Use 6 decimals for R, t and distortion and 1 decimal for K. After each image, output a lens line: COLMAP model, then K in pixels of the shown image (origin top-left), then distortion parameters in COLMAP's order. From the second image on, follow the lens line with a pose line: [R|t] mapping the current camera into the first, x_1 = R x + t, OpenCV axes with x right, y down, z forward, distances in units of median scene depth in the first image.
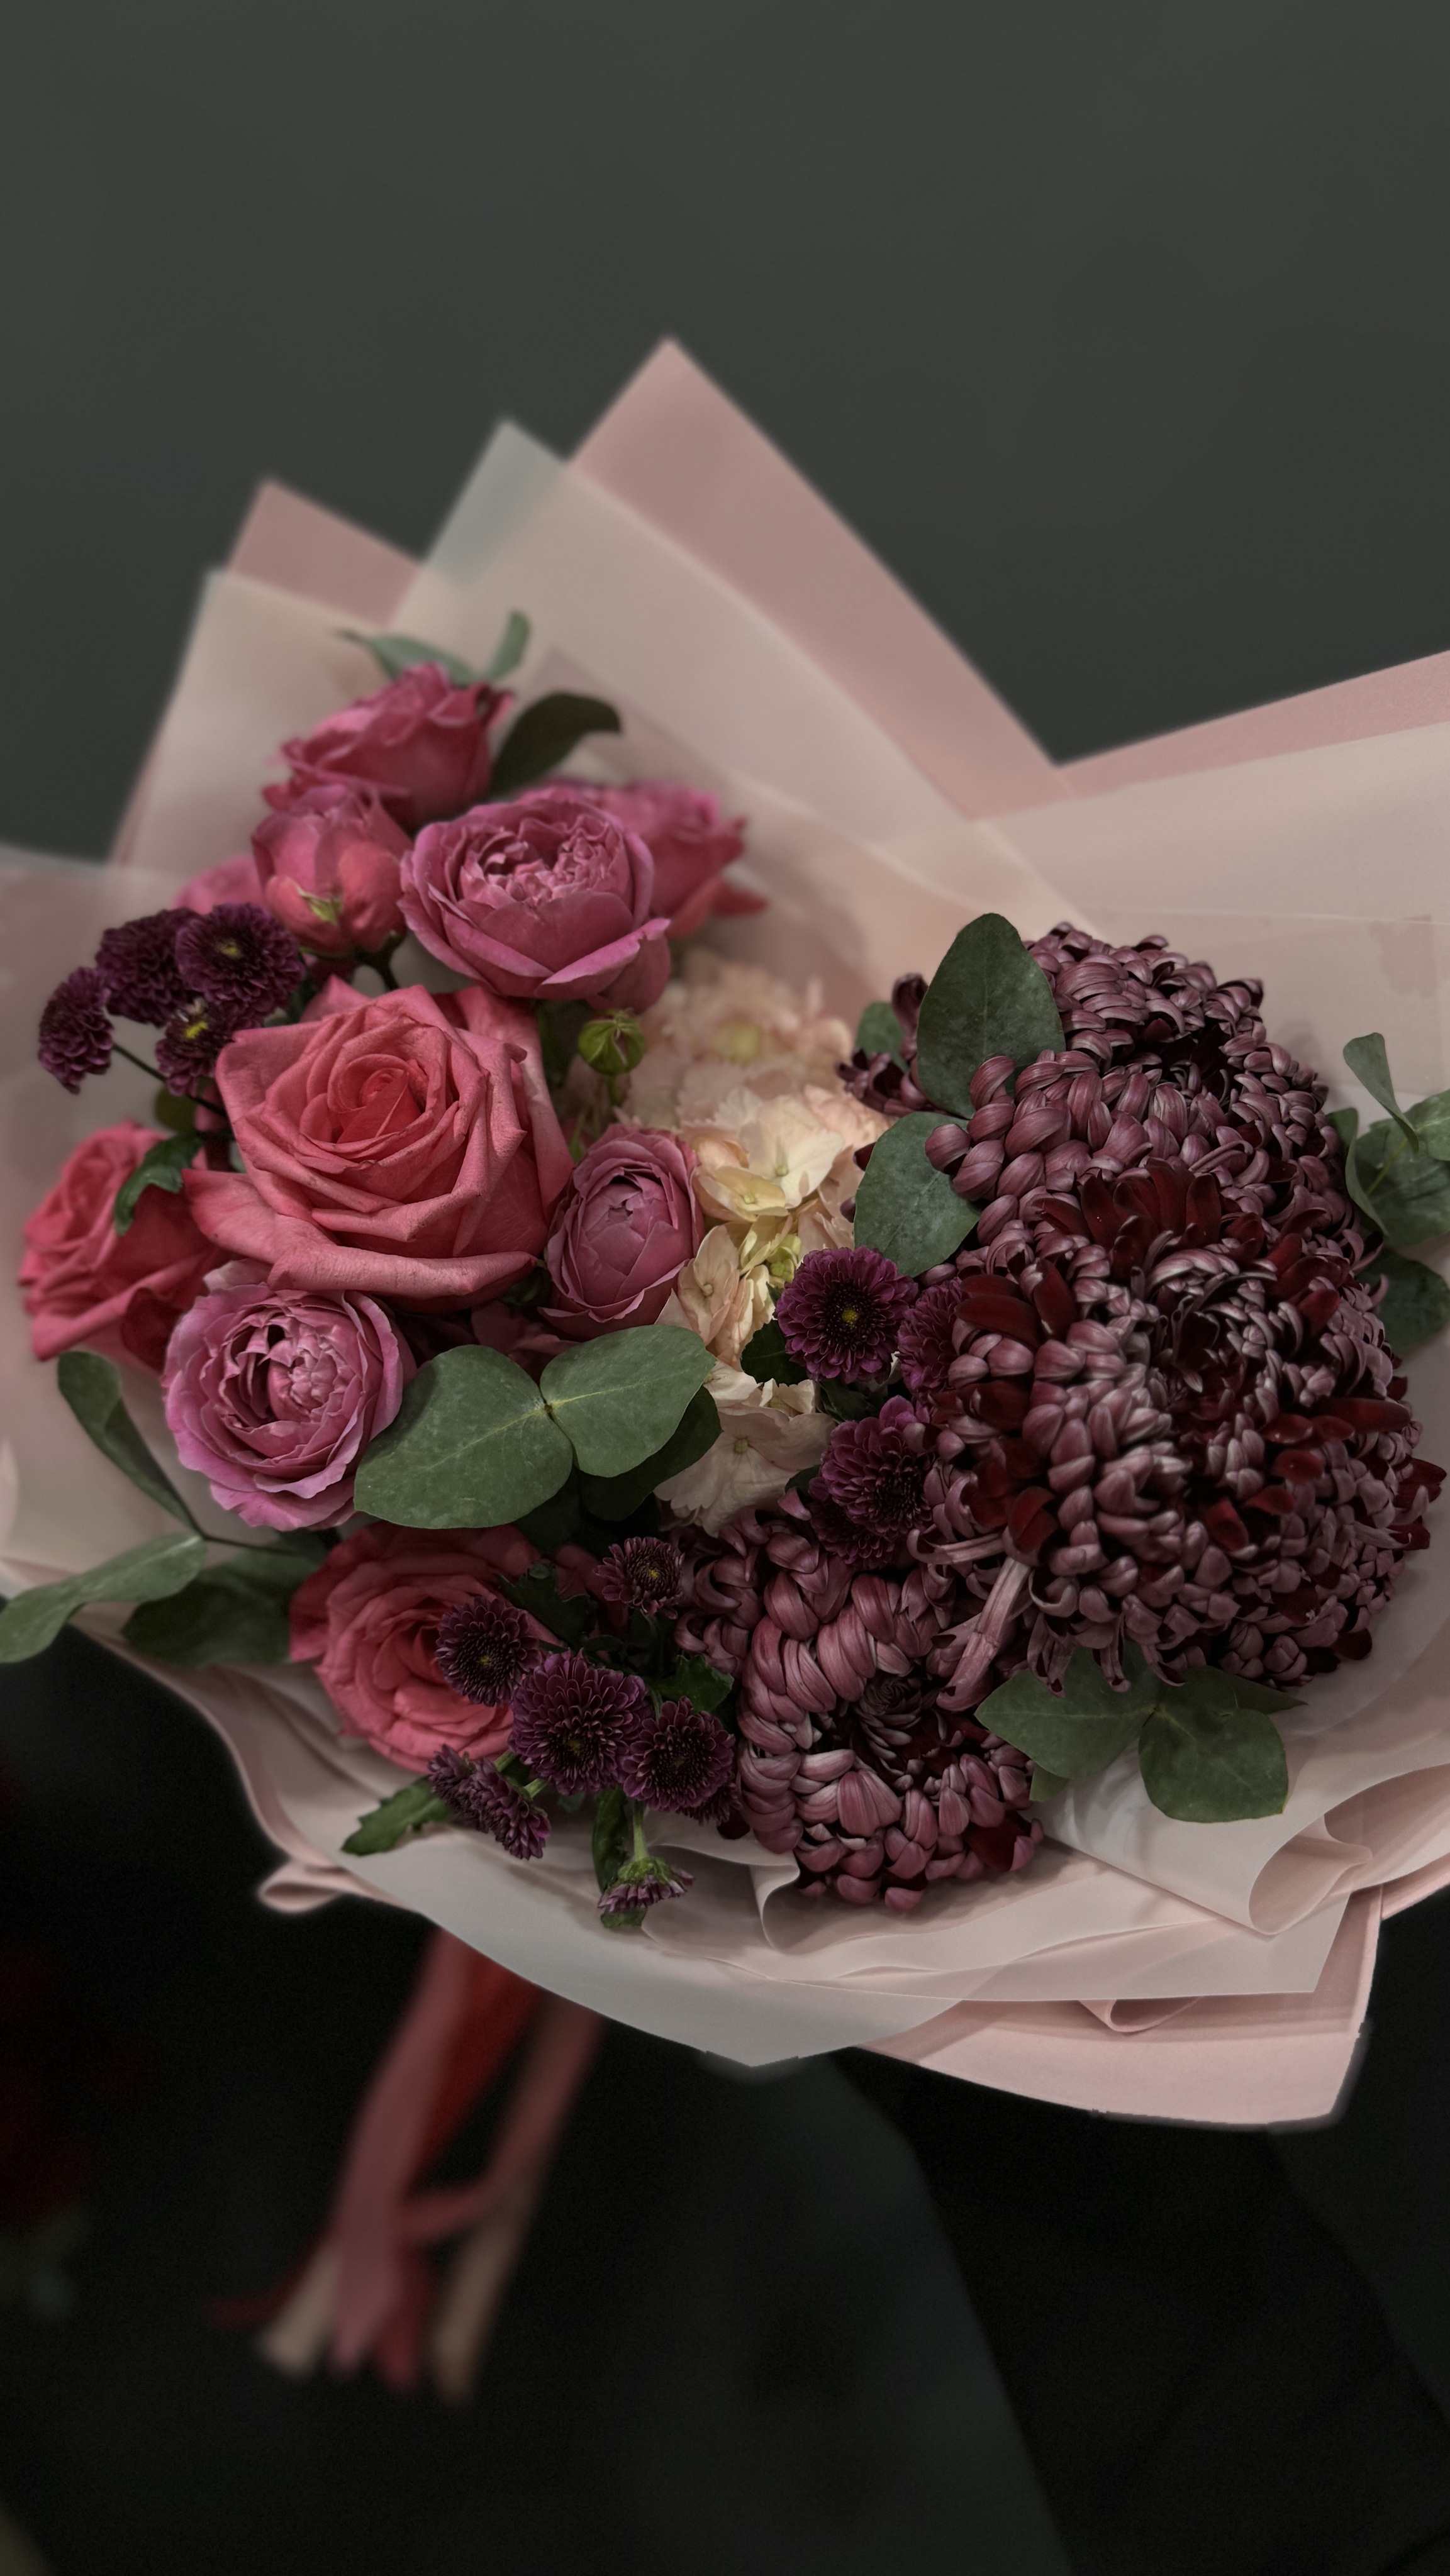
lens RADIAL K [[1838.4, 0, 735.6], [0, 1838.4, 1300.0], [0, 0, 1]] dist [0.202306, -0.406857]
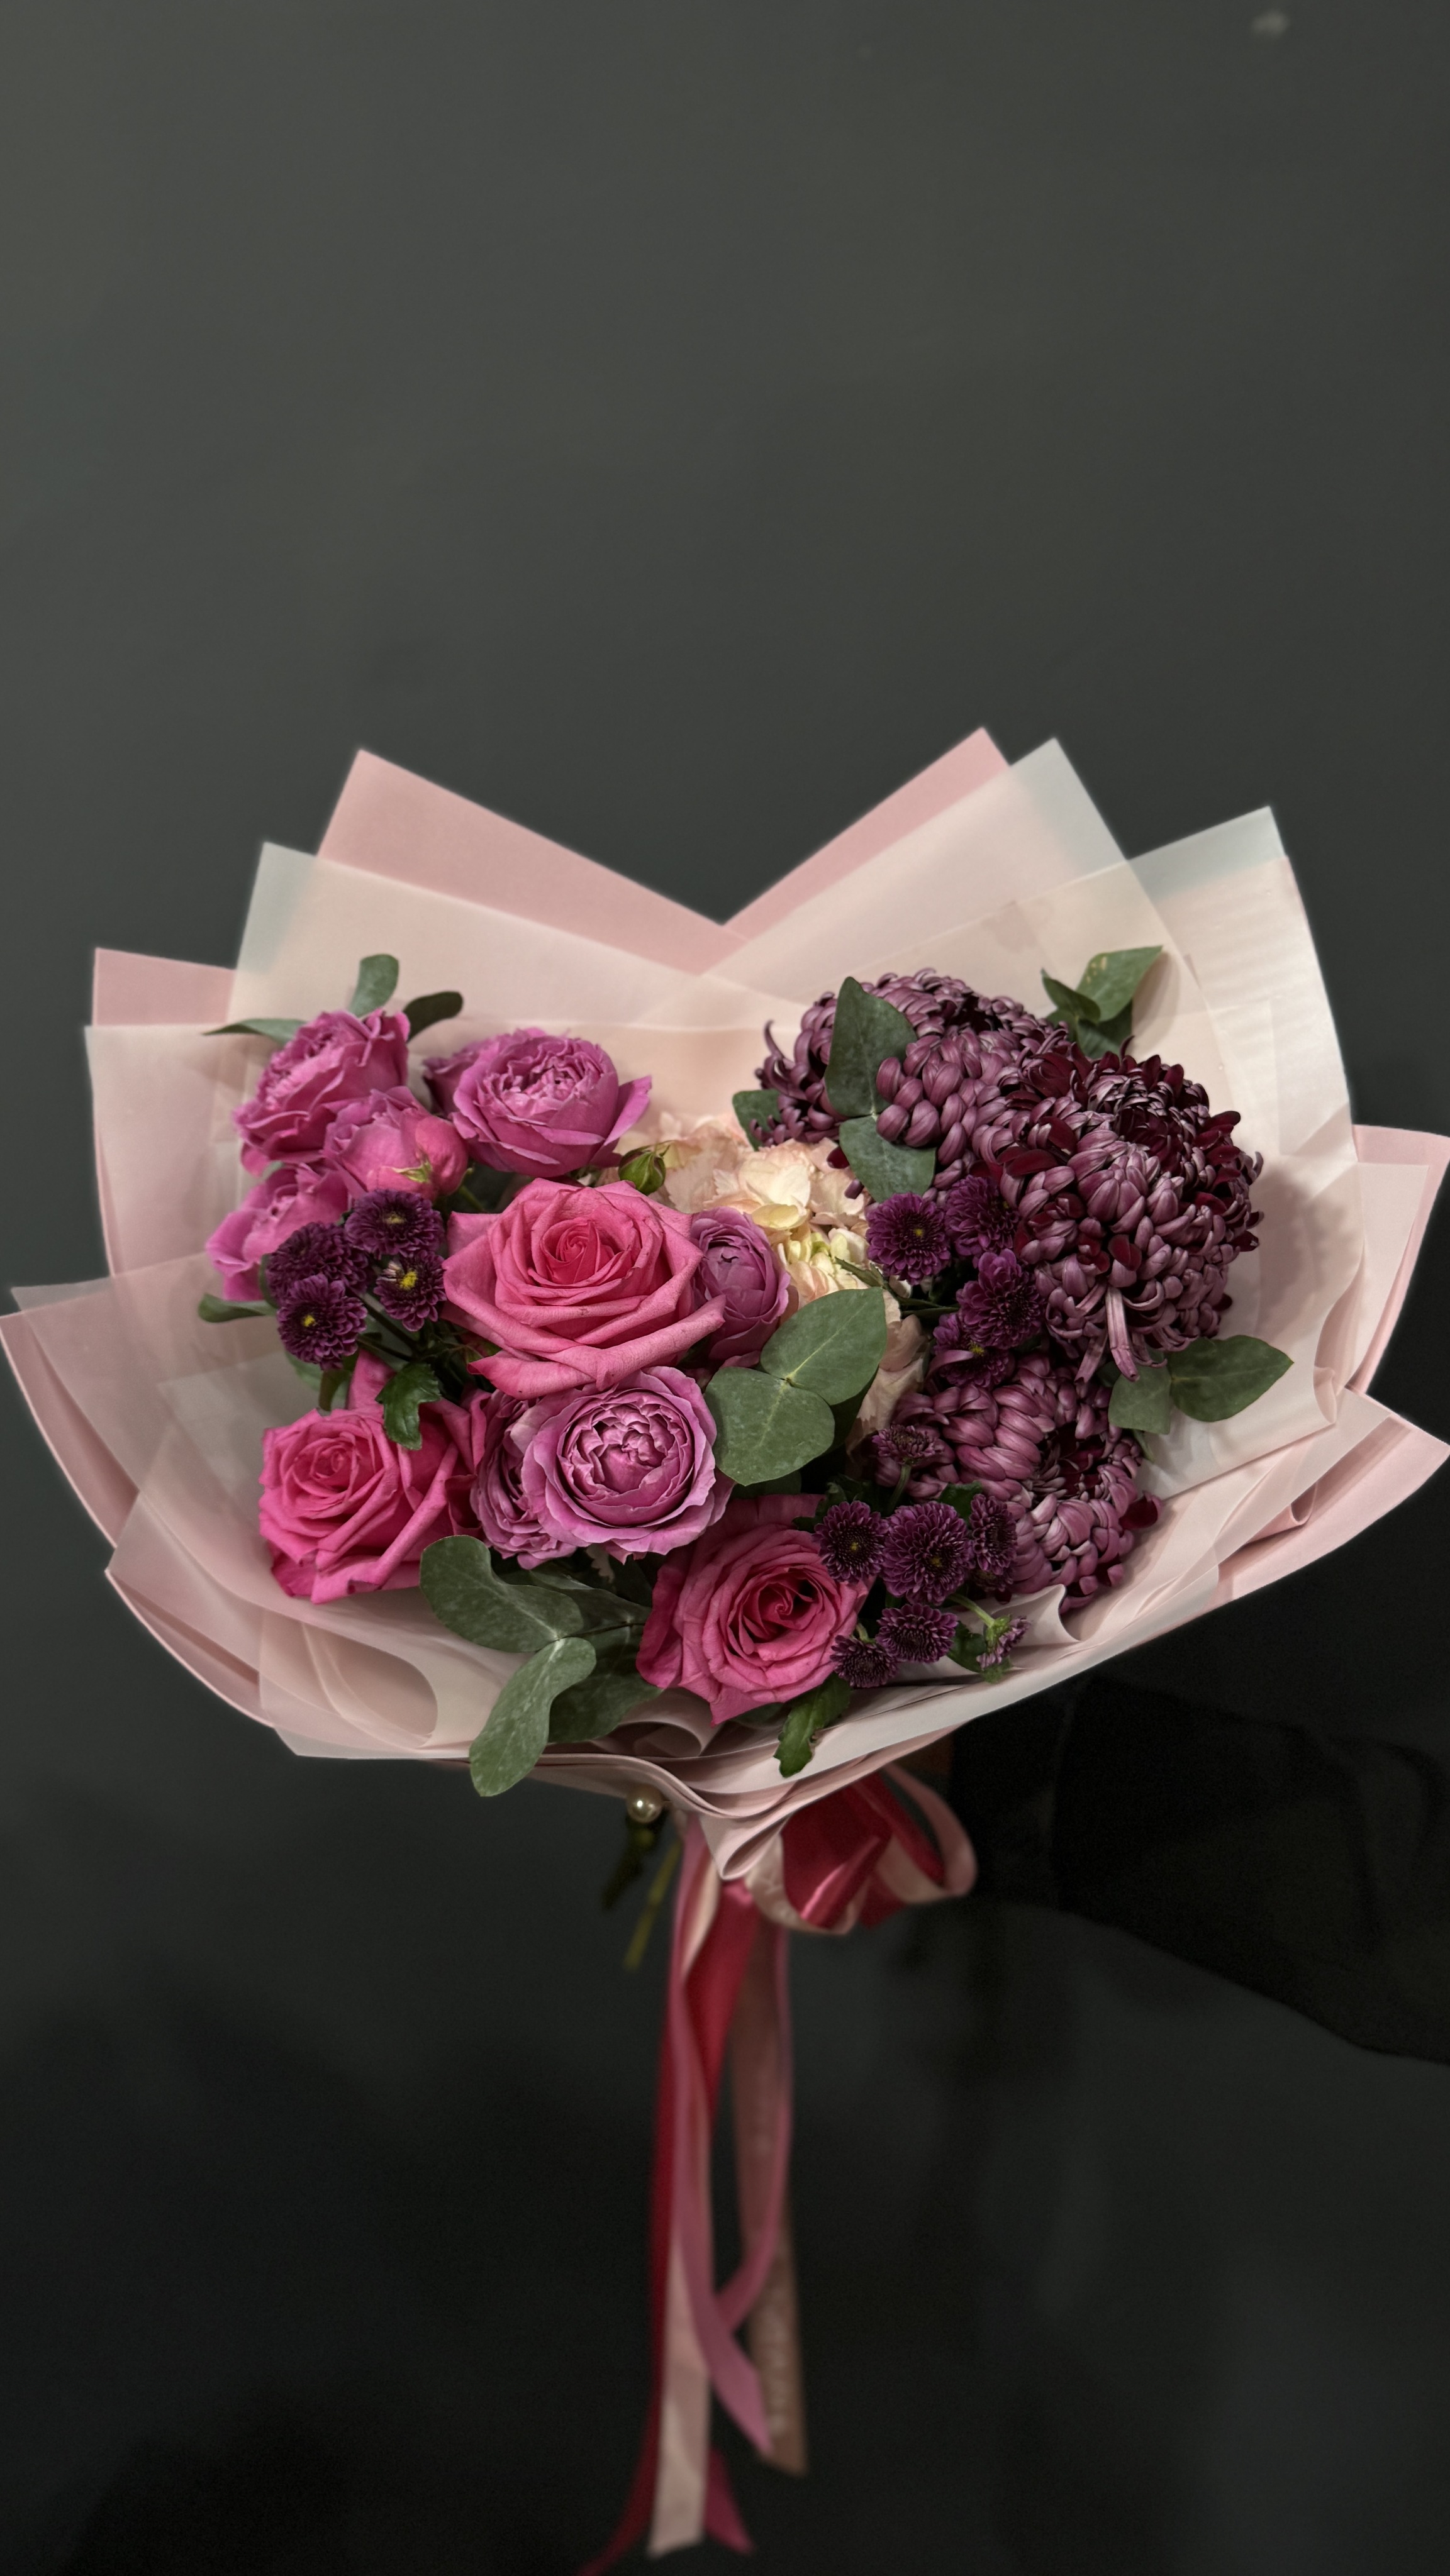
lens RADIAL K [[1849.4, 0, 725.0], [0, 1849.4, 1288.0], [0, 0, 1]] dist [0.193996, -0.000287]
pose [[0.780315, -0.427531, 0.456427, -0.762335], [0.502007, 0.863449, -0.049454, 0.042511], [-0.372958, 0.267719, 0.888385, -0.279201]]
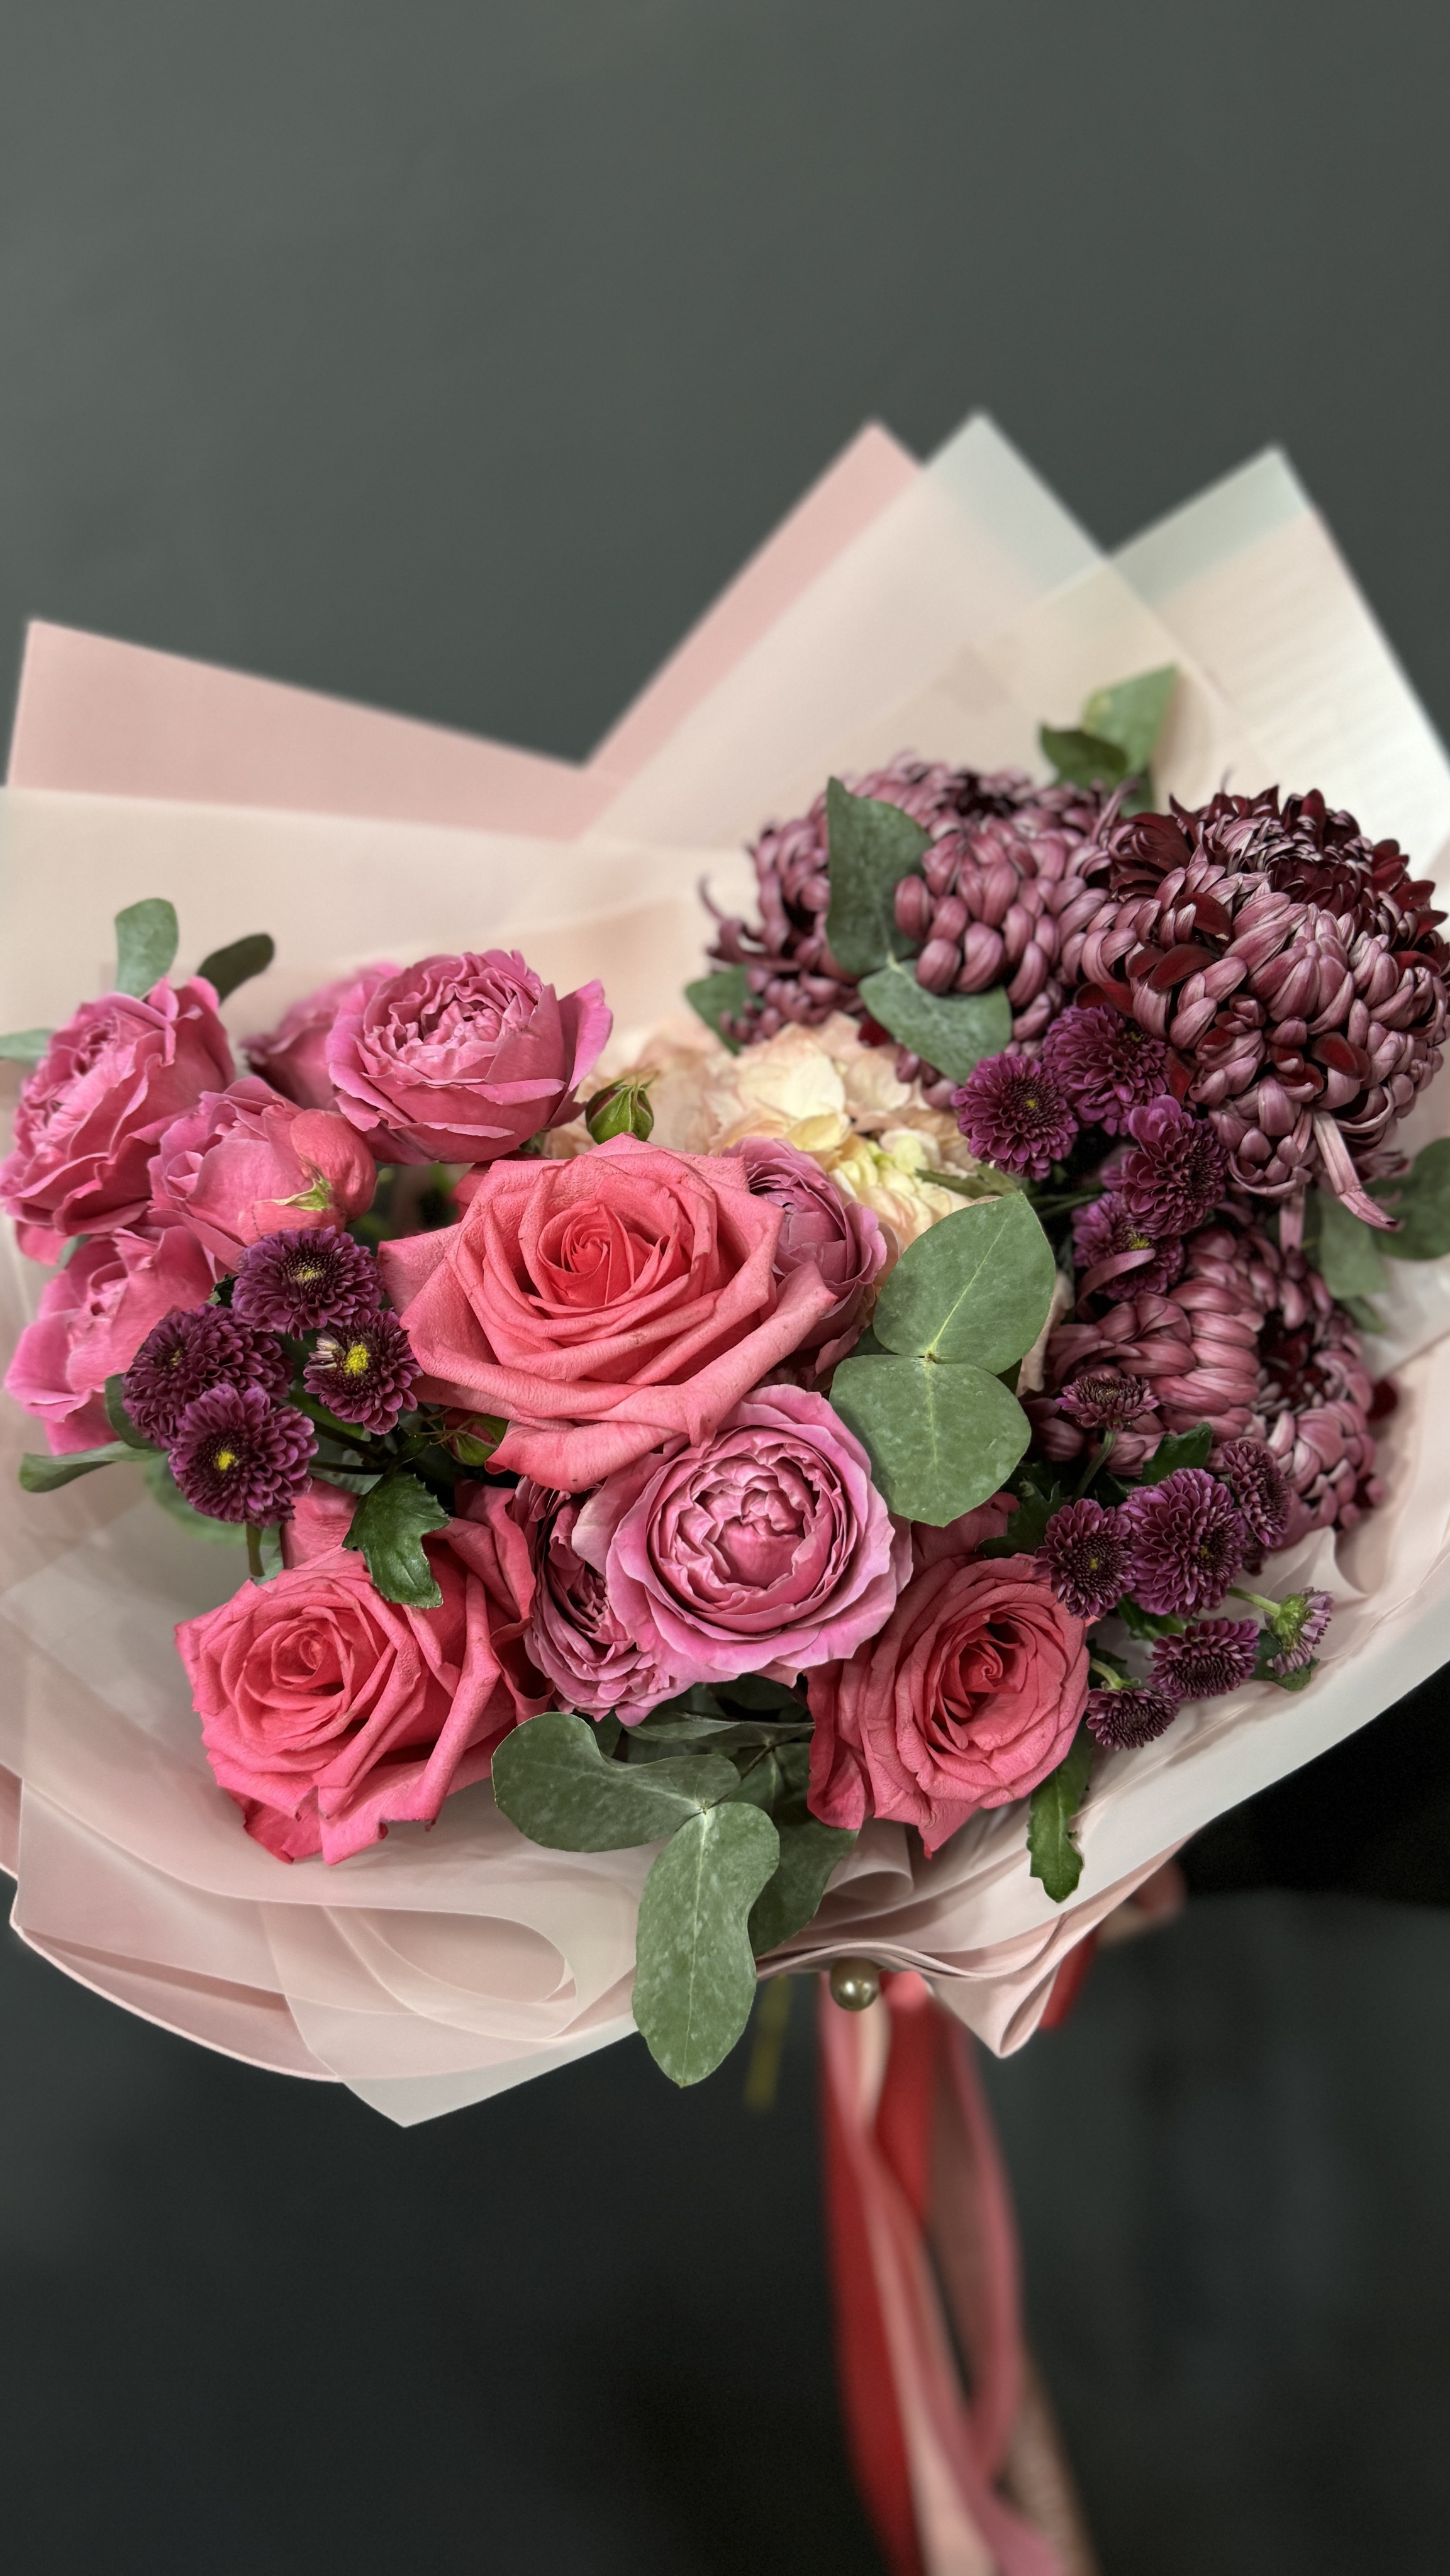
lens RADIAL K [[1838.4, 0, 735.6], [0, 1838.4, 1300.0], [0, 0, 1]] dist [0.202306, -0.406857]
pose [[0.570050, -0.623520, 0.535038, -0.667466], [0.703085, 0.707140, 0.074990, -0.110152], [-0.425105, 0.333429, 0.841493, 0.201217]]
